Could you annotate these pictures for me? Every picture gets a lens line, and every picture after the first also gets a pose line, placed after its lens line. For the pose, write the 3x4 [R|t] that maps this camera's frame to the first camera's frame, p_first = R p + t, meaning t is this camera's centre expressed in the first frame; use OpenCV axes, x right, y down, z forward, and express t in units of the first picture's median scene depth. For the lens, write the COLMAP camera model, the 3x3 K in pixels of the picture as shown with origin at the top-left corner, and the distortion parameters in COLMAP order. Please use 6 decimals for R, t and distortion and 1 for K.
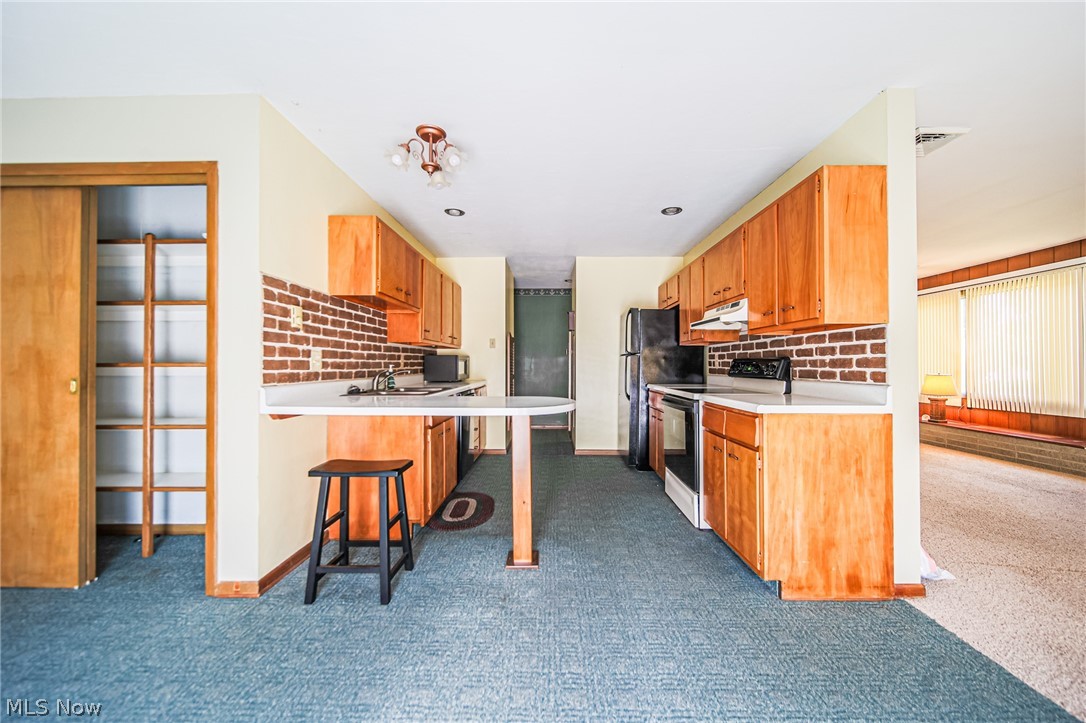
lens RADIAL K [[411.1, 0, 543.0], [0, 411.1, 361.5], [0, 0, 1]] dist [0.000249, -0.000027]
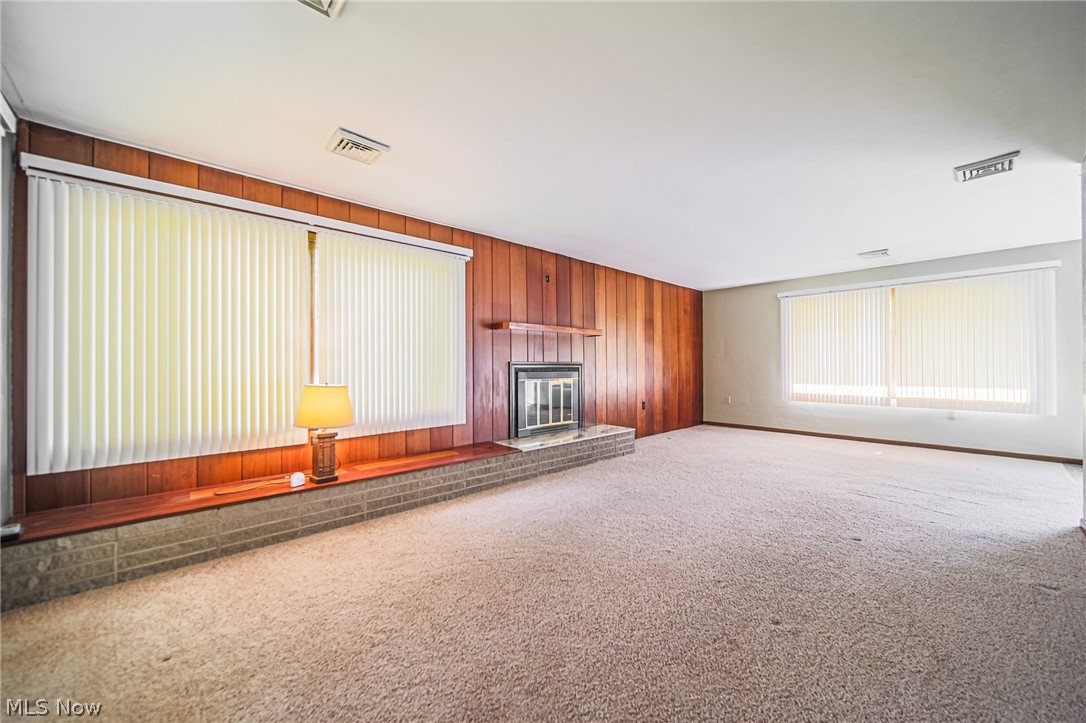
lens RADIAL K [[411.1, 0, 543.0], [0, 411.1, 361.5], [0, 0, 1]] dist [0.000249, -0.000027]
pose [[-0.696775, 0.009859, 0.717222, 0.527689], [-0.001452, 0.999884, -0.015155, 0.012471], [-0.717289, -0.011601, -0.696679, 1.487592]]
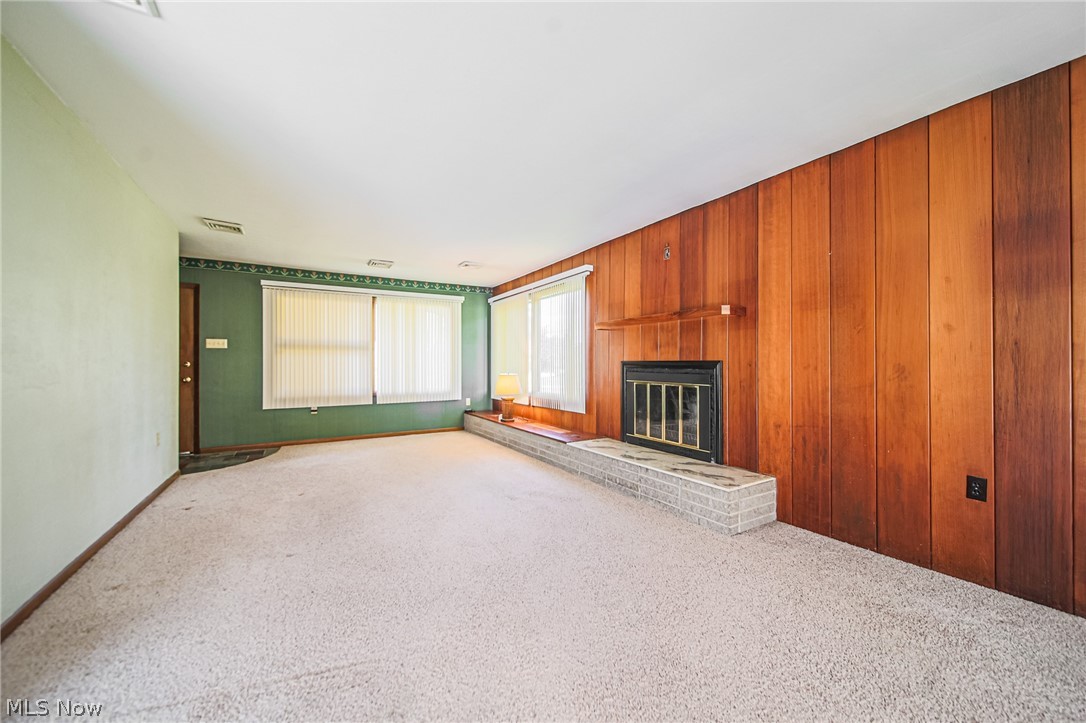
lens RADIAL K [[420.5, 0, 554.2], [0, 420.5, 363.7], [0, 0, 1]] dist [0.000349, -0.000194]
pose [[0.841426, 0.000853, 0.540372, 0.637759], [-0.004863, 0.999970, 0.005995, -0.001039], [-0.540351, -0.007672, 0.841405, 0.095233]]
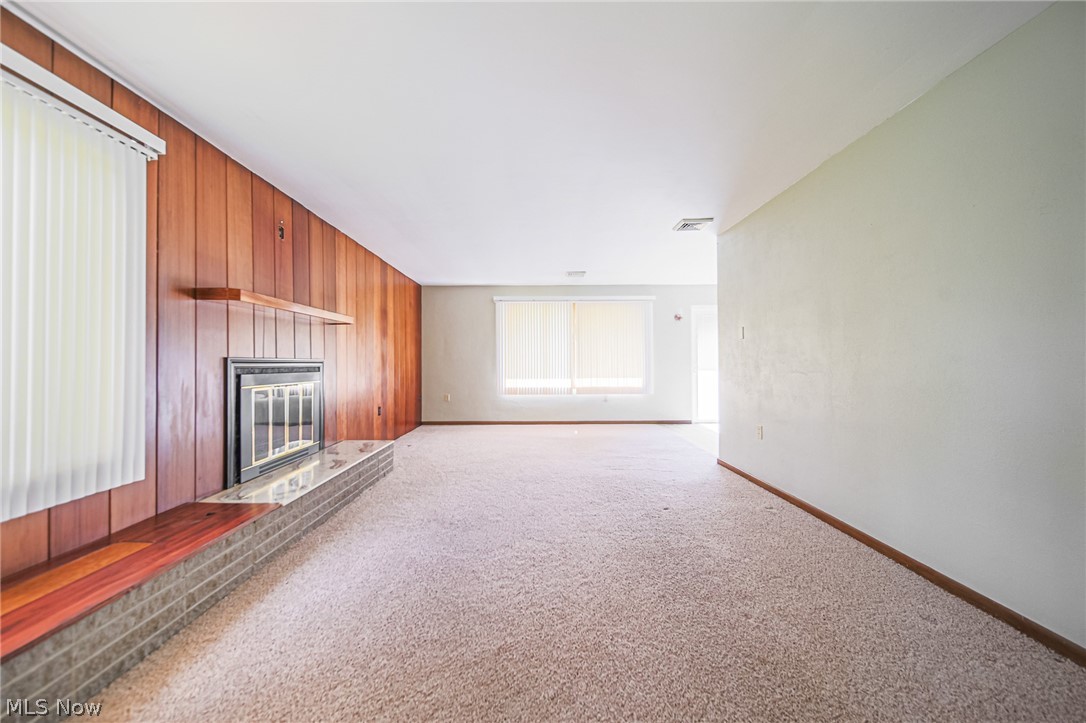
lens RADIAL K [[406.4, 0, 539.9], [0, 406.4, 356.3], [0, 0, 1]] dist [-0.000079, -0.000067]
pose [[-0.999609, 0.006363, -0.027231, 0.872509], [0.006934, 0.999757, -0.020935, 0.011551], [0.027091, -0.021115, -0.999410, 1.442046]]
